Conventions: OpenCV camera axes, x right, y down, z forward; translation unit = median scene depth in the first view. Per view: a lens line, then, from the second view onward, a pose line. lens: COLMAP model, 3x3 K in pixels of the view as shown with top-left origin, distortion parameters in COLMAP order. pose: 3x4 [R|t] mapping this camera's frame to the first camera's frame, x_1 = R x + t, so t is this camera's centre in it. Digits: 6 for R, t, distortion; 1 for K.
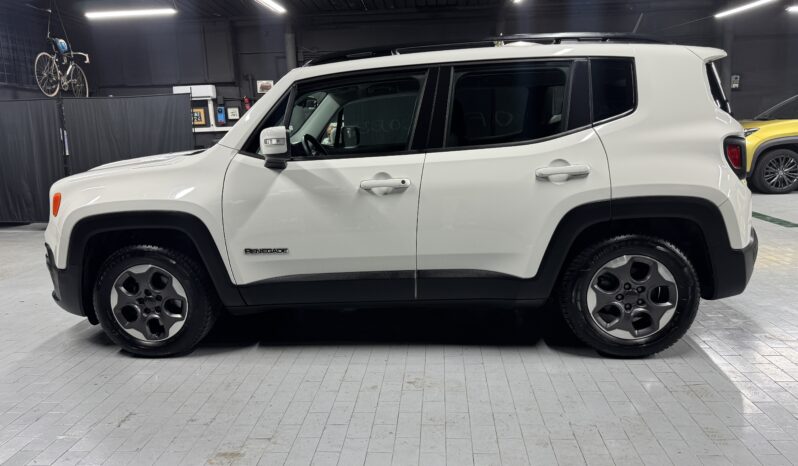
lens RADIAL K [[603.4, 0, 398.2], [0, 603.4, 231.1], [0, 0, 1]] dist [0.010561, -0.000677]
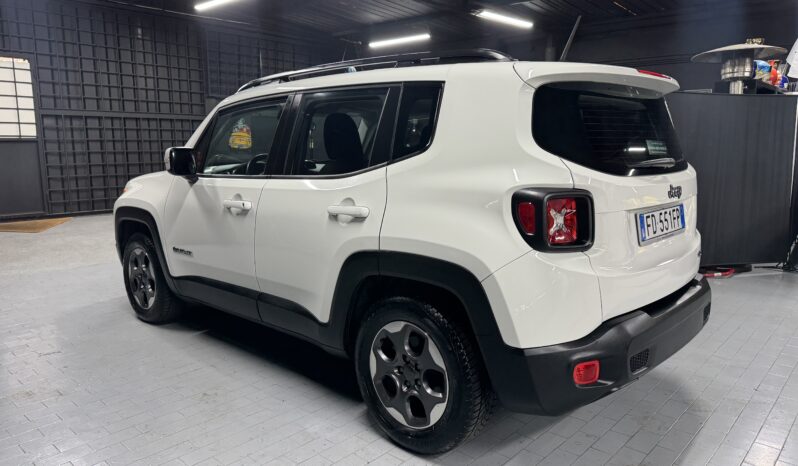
lens RADIAL K [[603.4, 0, 399.8], [0, 603.4, 234.5], [0, 0, 1]] dist [0.010561, -0.000677]
pose [[0.786567, 0.134451, -0.602690, 0.860872], [-0.140877, 0.989341, 0.036851, -0.107809], [0.601221, 0.055919, 0.797124, 0.334970]]
